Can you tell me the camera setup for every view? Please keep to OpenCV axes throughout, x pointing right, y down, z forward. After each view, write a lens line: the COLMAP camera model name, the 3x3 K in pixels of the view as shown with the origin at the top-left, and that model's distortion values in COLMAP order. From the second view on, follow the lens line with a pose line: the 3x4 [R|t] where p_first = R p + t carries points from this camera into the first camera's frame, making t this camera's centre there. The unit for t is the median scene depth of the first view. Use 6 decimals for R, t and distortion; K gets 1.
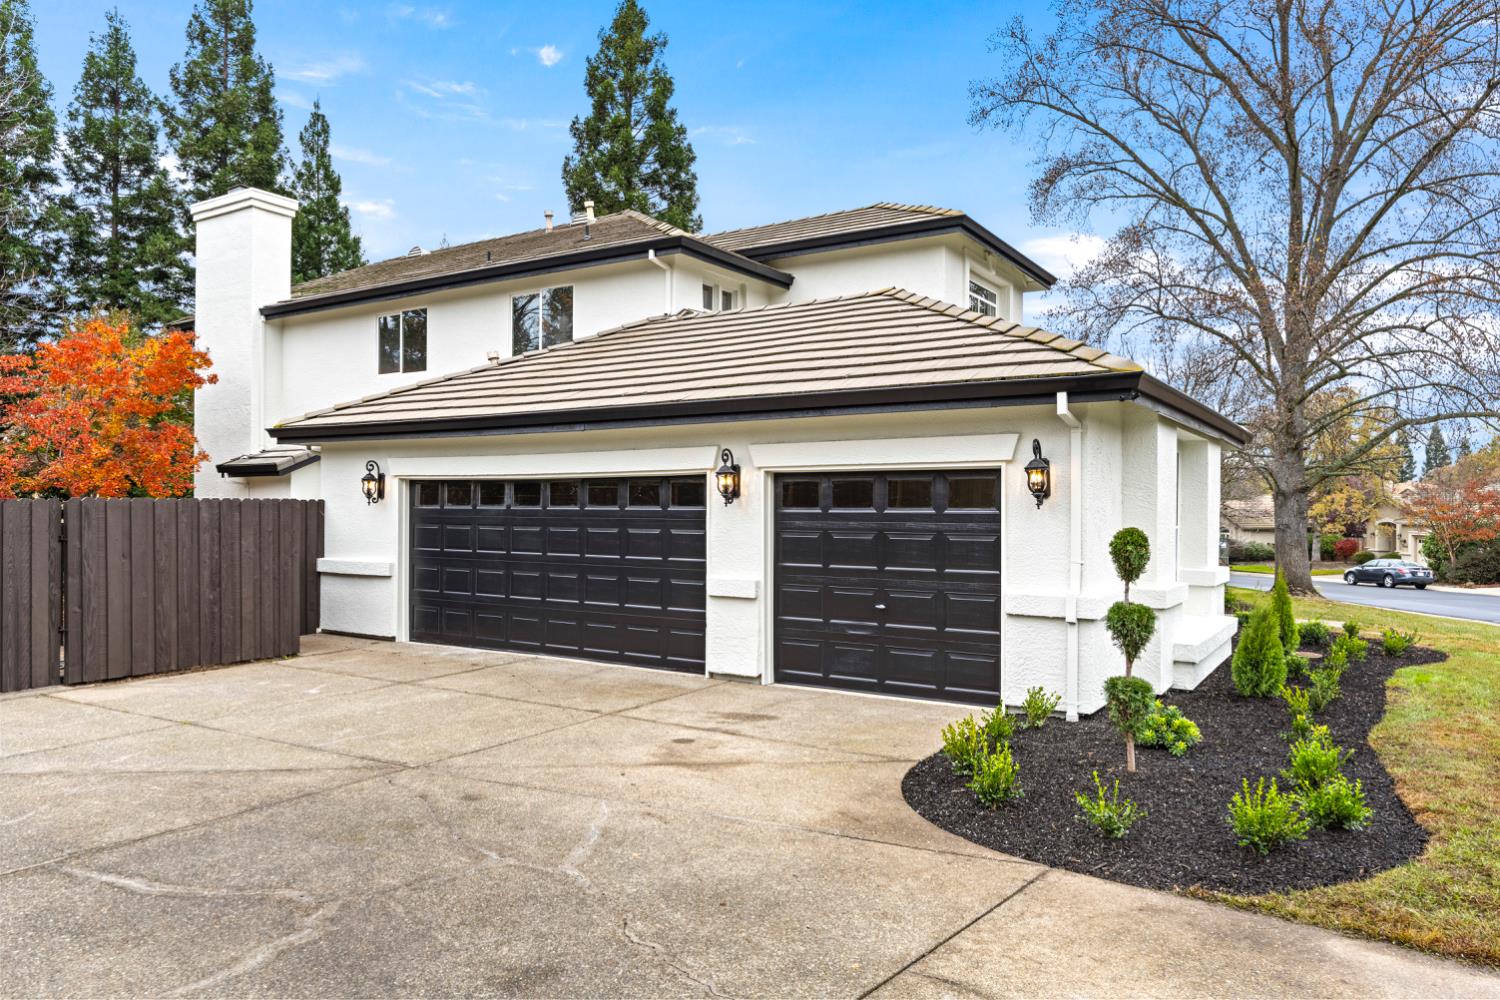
lens RADIAL K [[1009.8, 0, 750.0], [0, 1009.8, 500.0], [0, 0, 1]] dist [-0.002243, 0.004468]
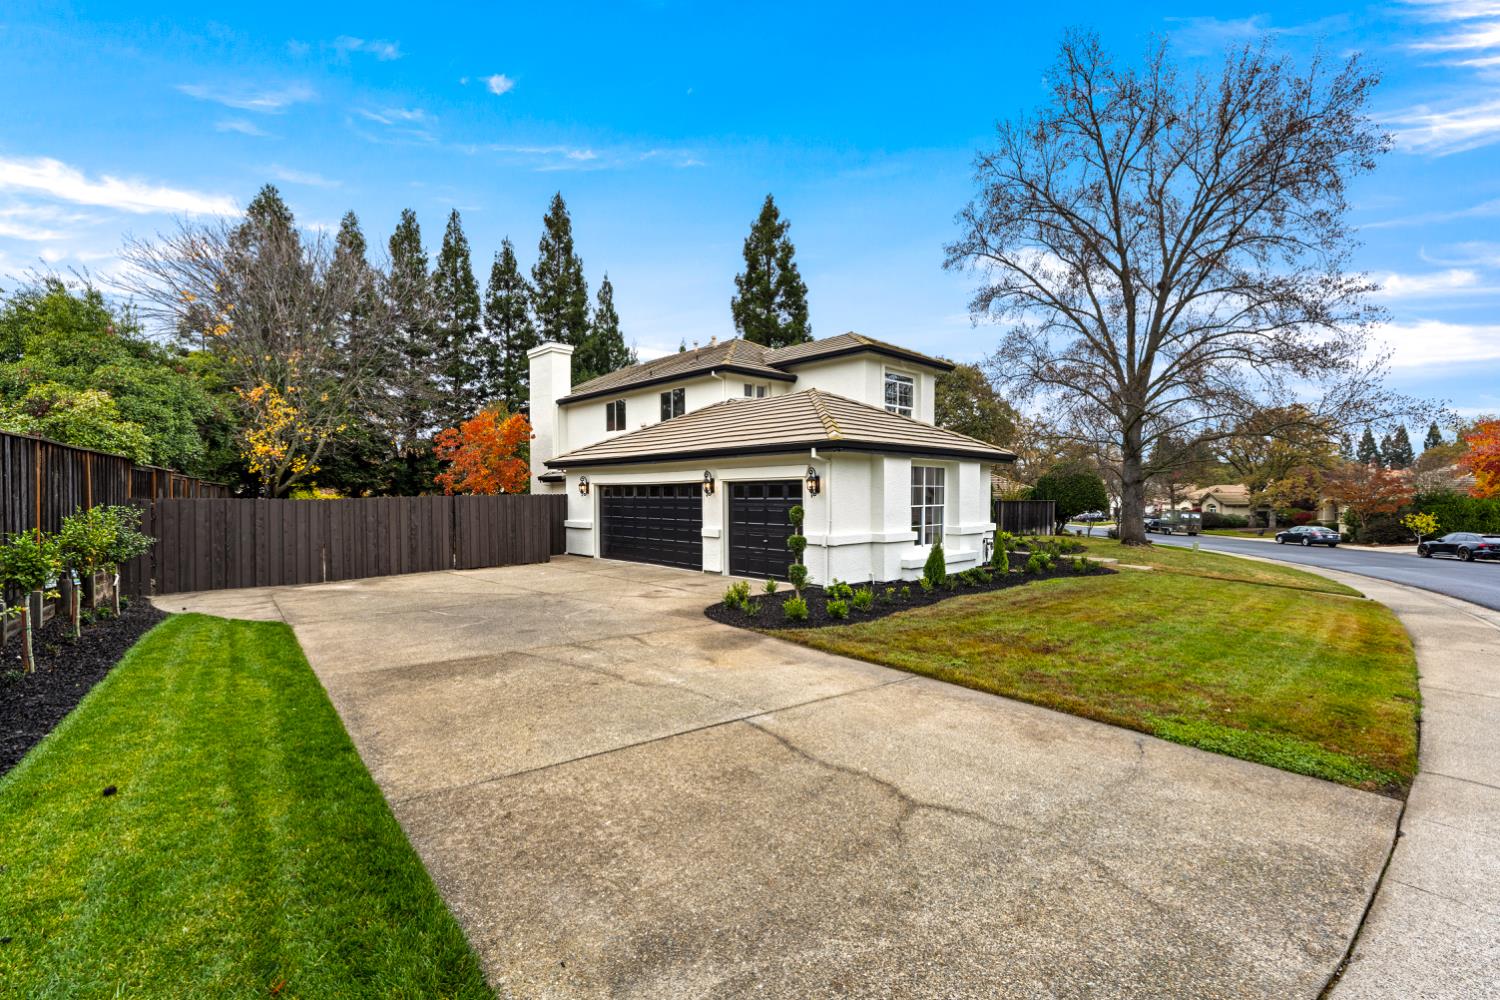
lens RADIAL K [[648.8, 0, 750.0], [0, 648.8, 500.0], [0, 0, 1]] dist [-0.000367, -0.000063]
pose [[0.972447, -0.005543, -0.233057, 0.111169], [0.009874, 0.999800, 0.017420, -0.003058], [0.232913, -0.019241, 0.972307, -0.107295]]
